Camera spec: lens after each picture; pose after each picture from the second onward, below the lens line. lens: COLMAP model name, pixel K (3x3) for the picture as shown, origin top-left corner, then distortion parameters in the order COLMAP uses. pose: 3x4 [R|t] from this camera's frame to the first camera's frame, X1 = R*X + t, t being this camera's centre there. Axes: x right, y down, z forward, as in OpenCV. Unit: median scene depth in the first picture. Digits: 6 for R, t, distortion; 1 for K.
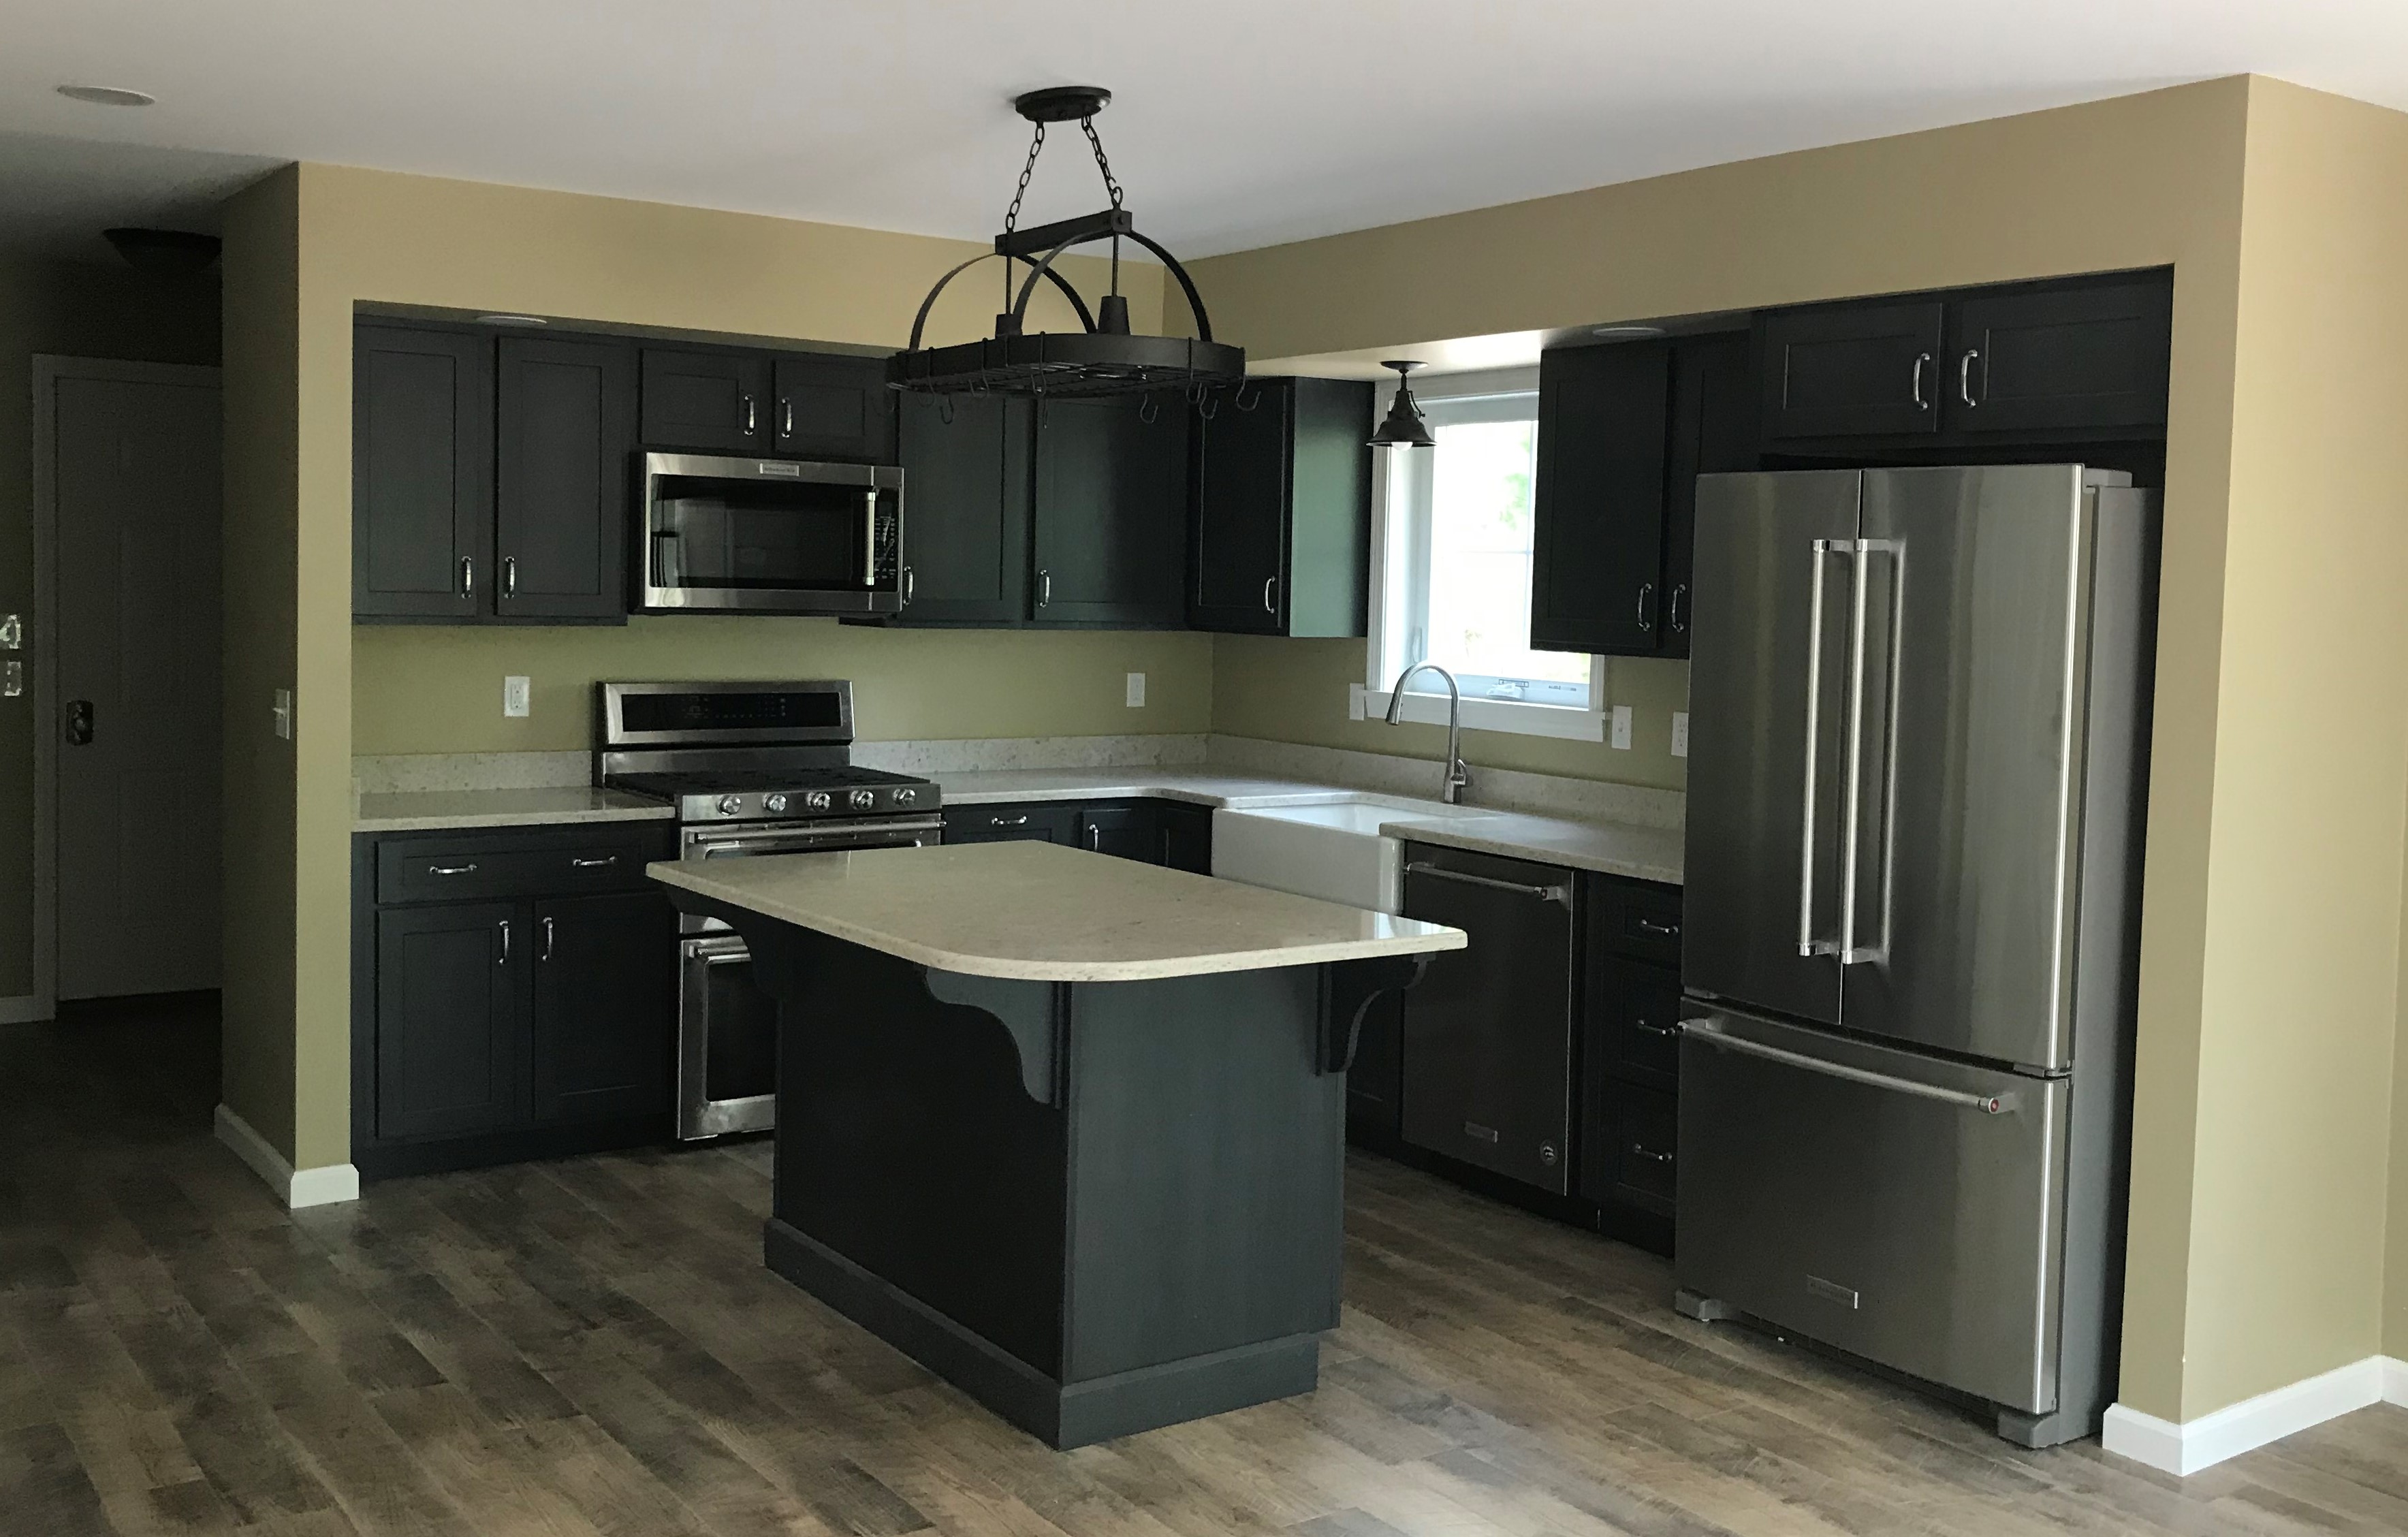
lens RADIAL K [[2329.5, 0, 1204.0], [0, 2329.5, 768.5], [0, 0, 1]] dist [0.018826, 0.006388]
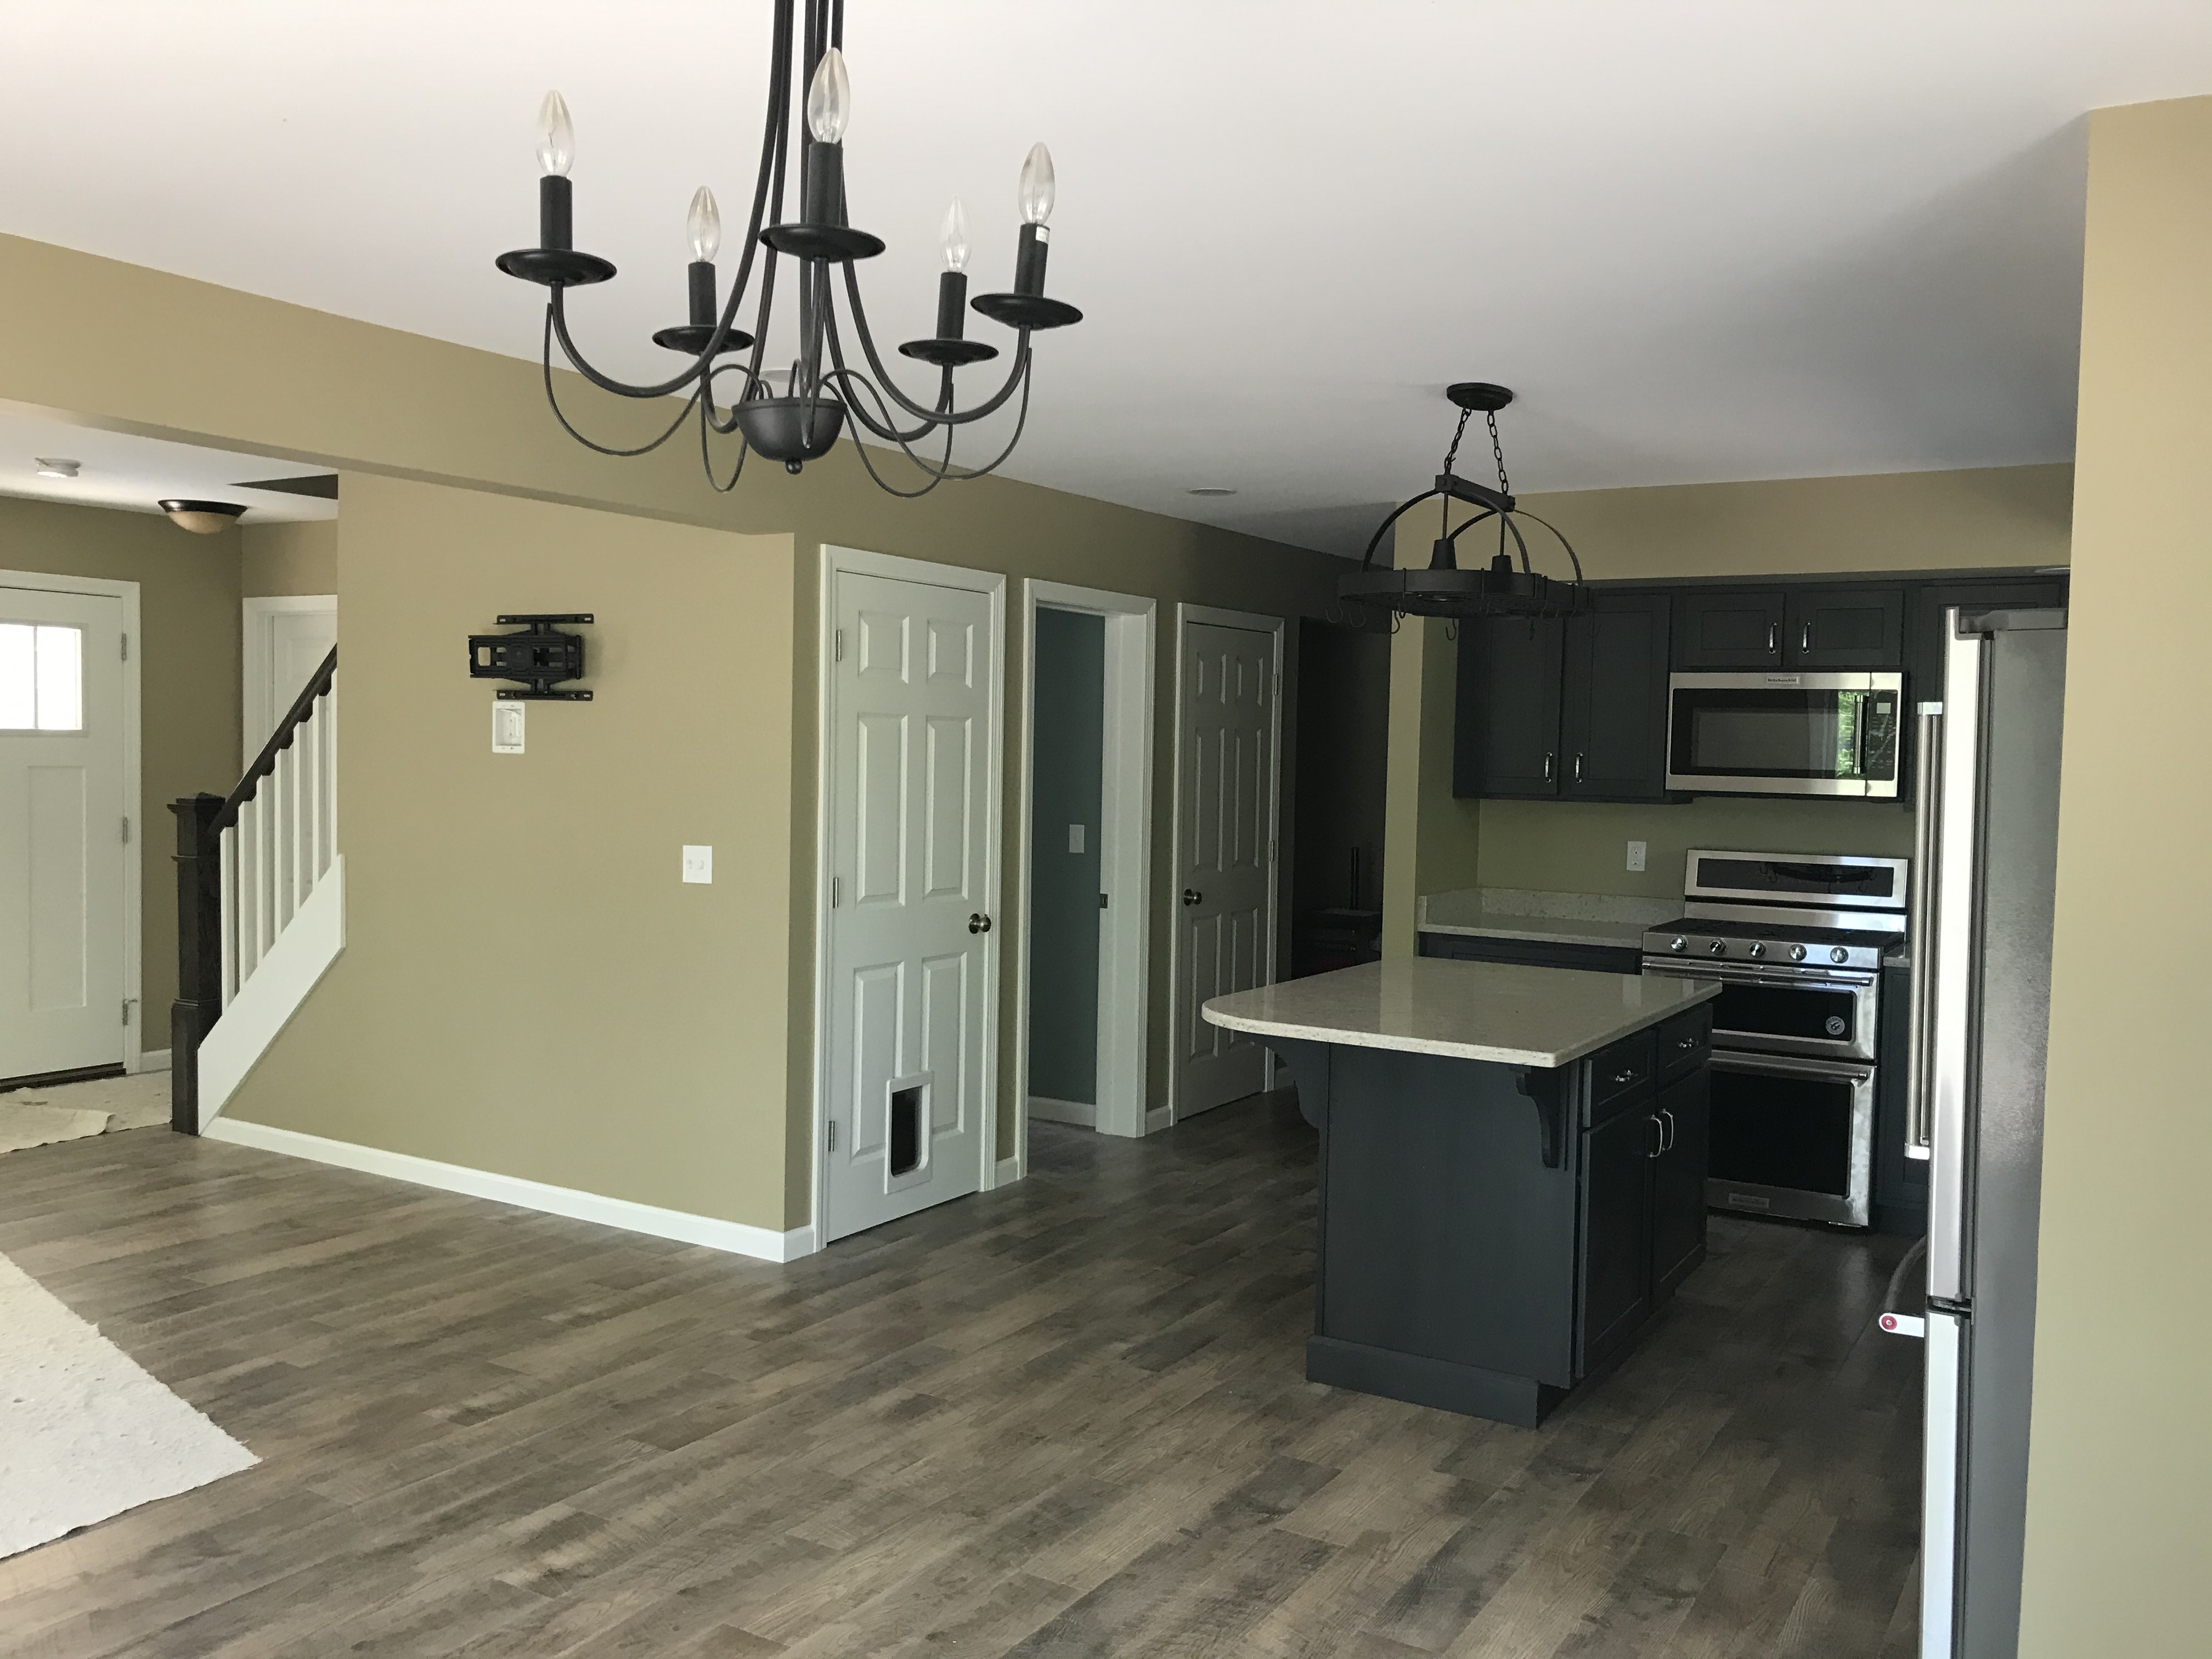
lens RADIAL K [[1872.5, 0, 1106.0], [0, 1872.5, 829.5], [0, 0, 1]] dist [-0.001741, 0.067662]
pose [[0.388644, 0.024155, -0.921071, 0.877903], [-0.095884, 0.995289, -0.014356, -0.001098], [0.916386, 0.093896, 0.389129, 0.426017]]
